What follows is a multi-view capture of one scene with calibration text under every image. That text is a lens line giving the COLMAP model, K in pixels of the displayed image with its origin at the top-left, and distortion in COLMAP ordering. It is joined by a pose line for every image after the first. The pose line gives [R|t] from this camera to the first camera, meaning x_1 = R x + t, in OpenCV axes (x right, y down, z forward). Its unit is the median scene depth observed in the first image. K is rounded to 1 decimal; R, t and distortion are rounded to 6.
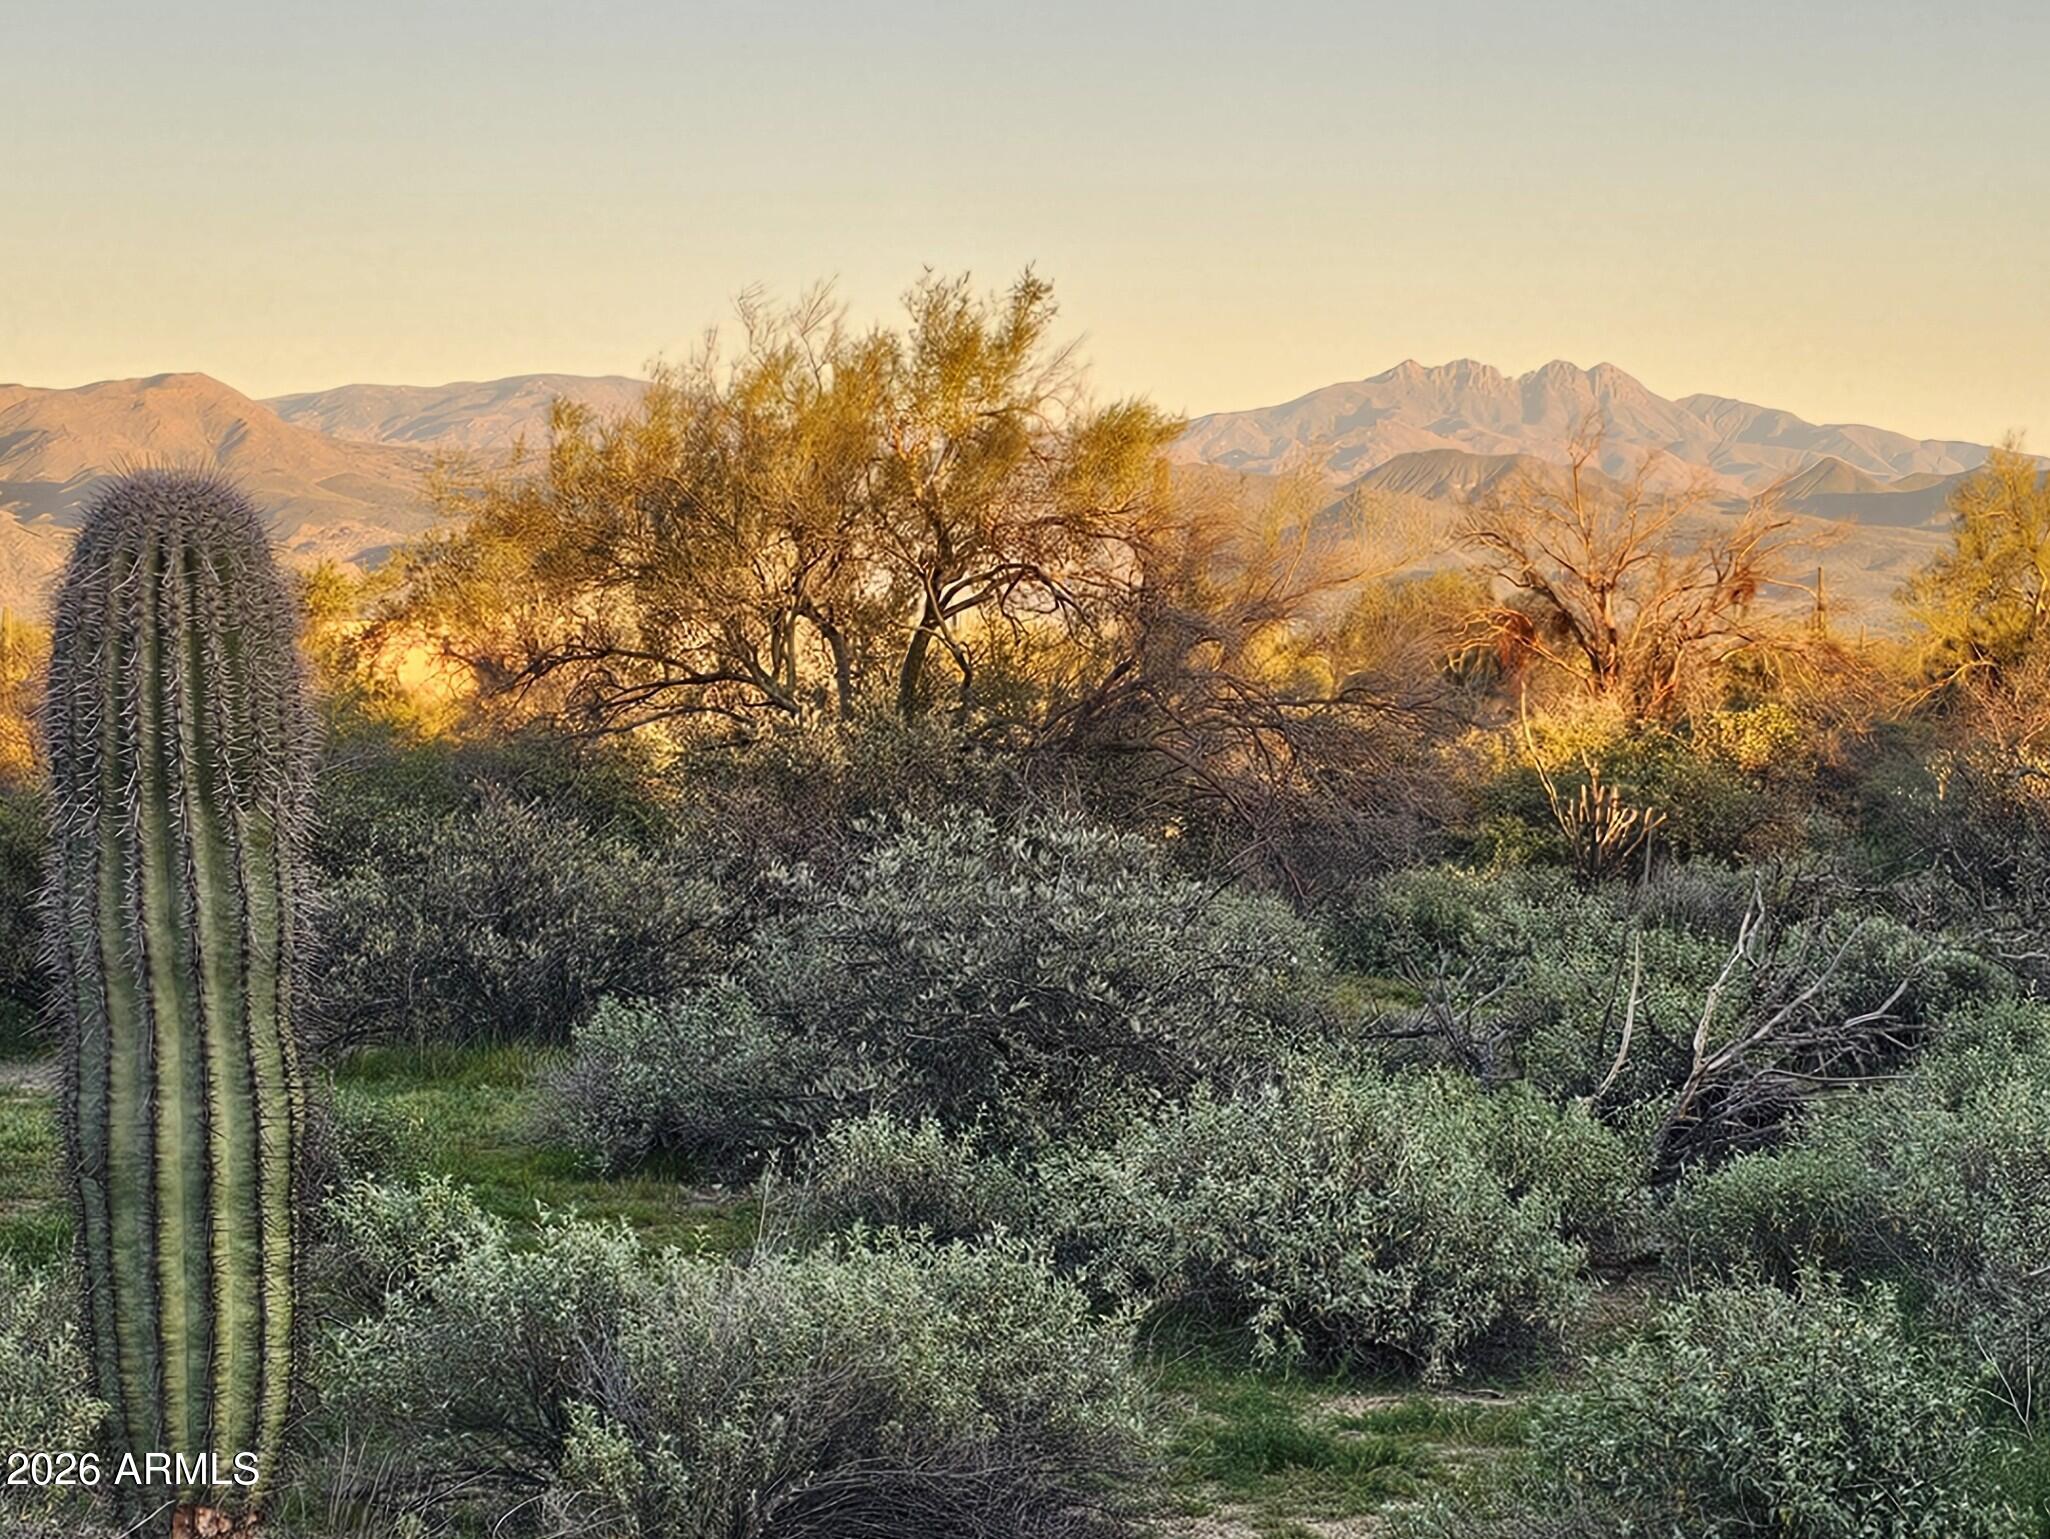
lens RADIAL K [[3155.5, 0, 1027.8], [0, 3155.5, 767.2], [0, 0, 1]] dist [0.021152, 0.000000]
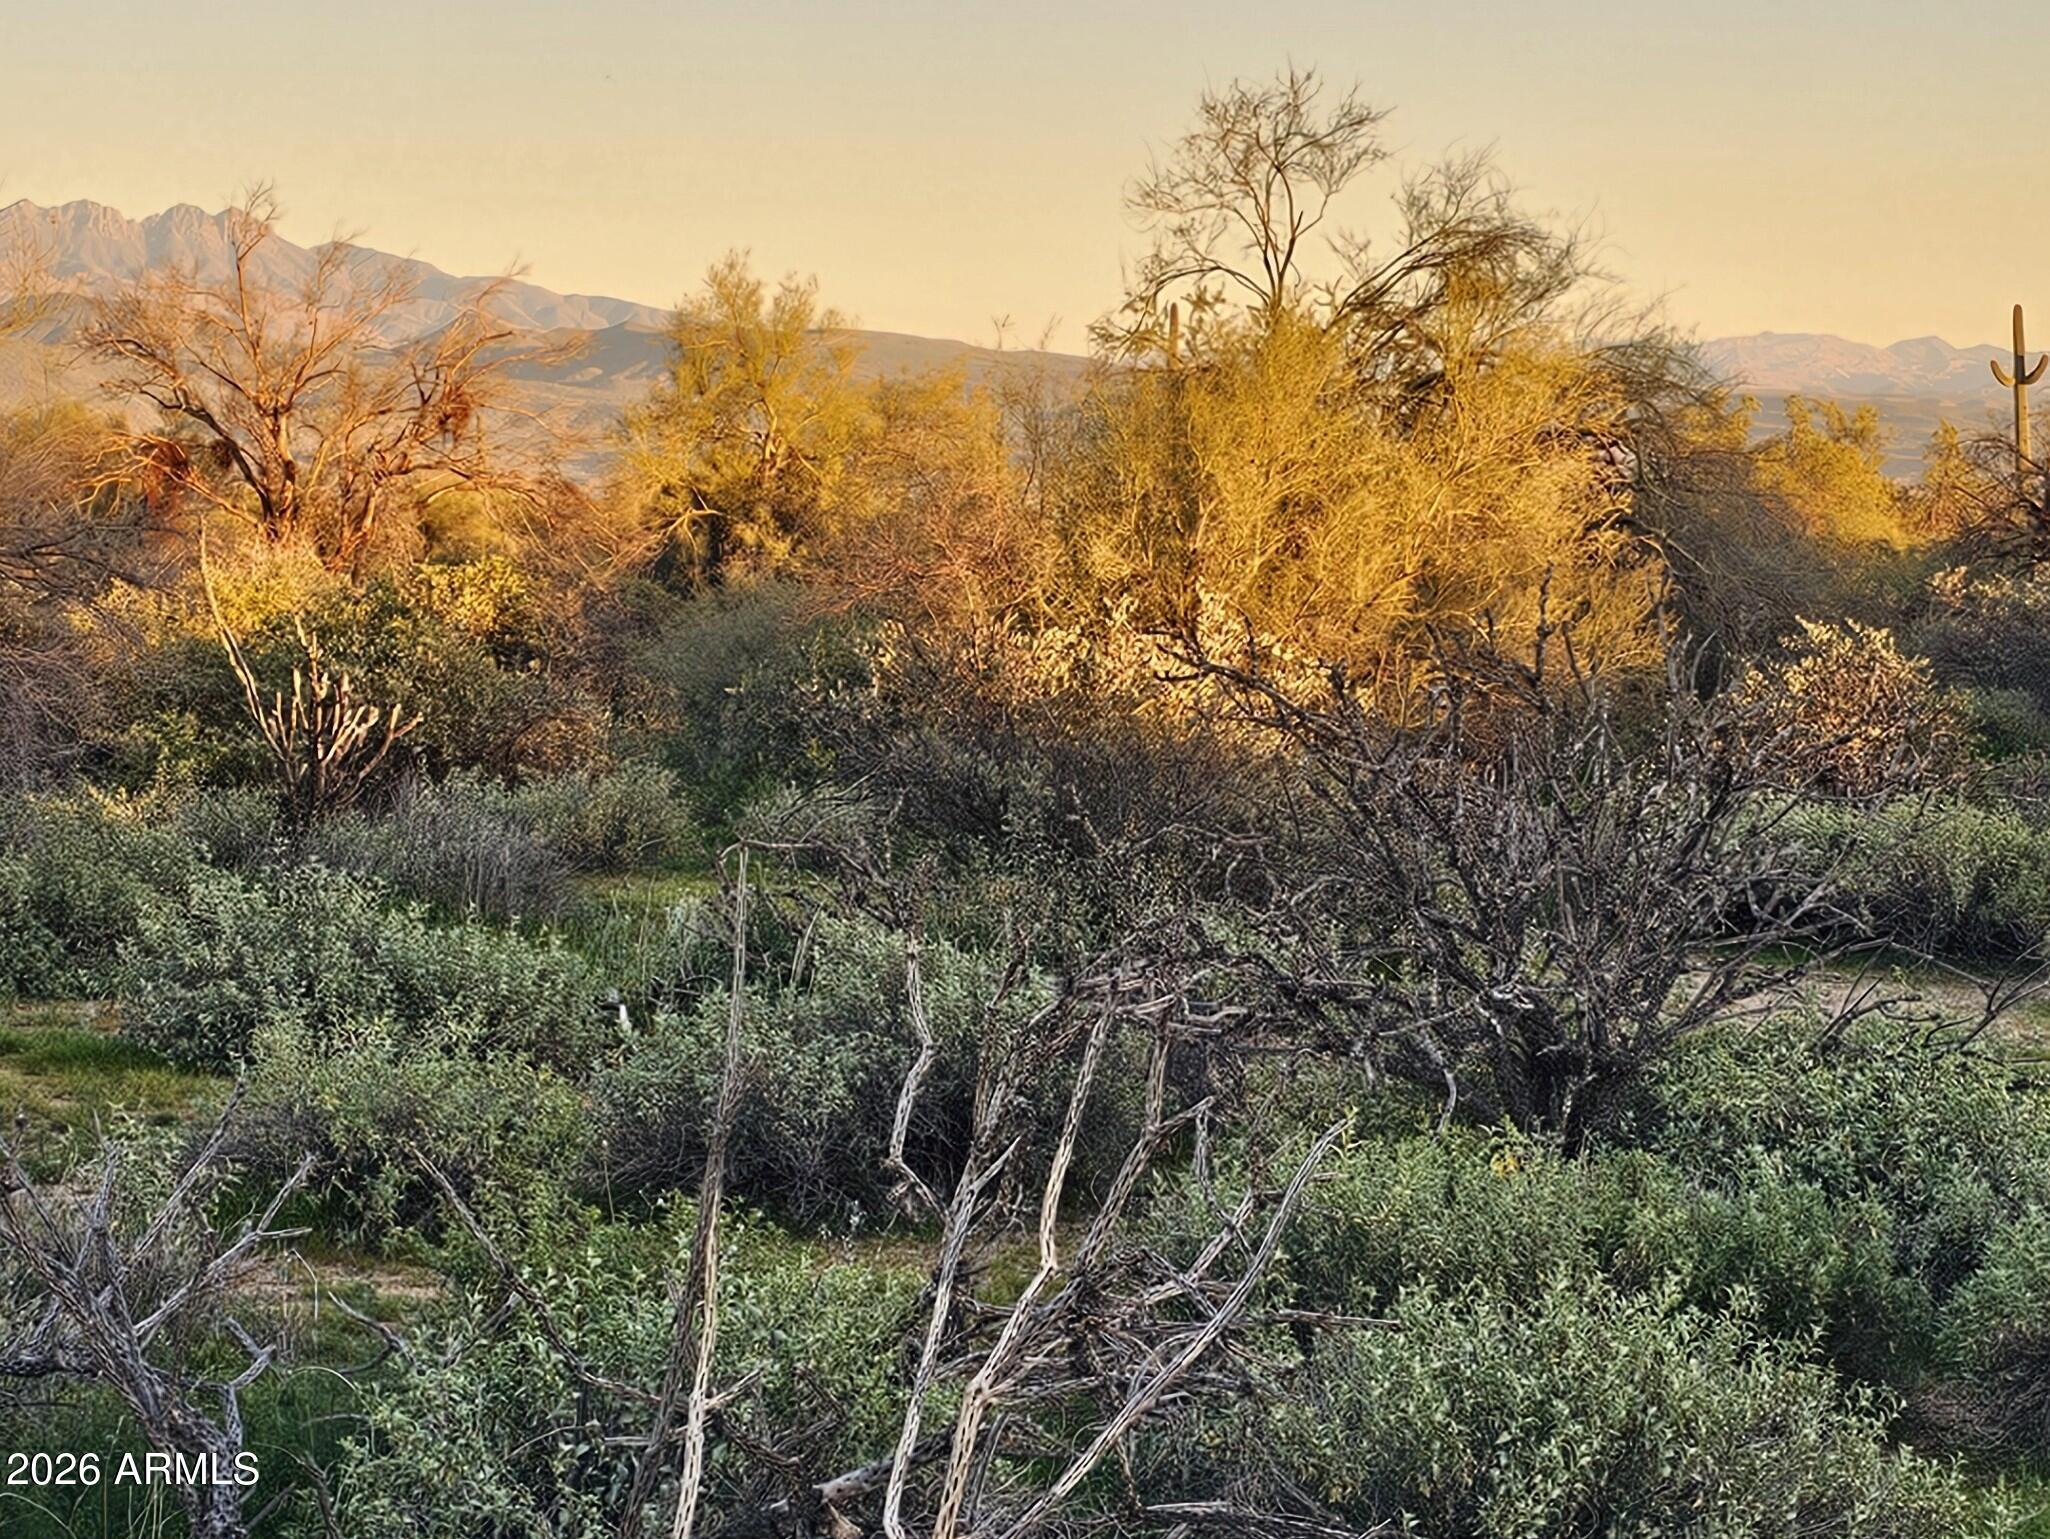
lens RADIAL K [[3155.5, 0, 1029.1], [0, 3155.5, 752.6], [0, 0, 1]] dist [0.021152, 0.000000]
pose [[0.910707, -0.020125, 0.412563, 0.025088], [0.003376, 0.999142, 0.041286, -0.002598], [-0.413040, -0.036206, 0.909993, 0.199953]]
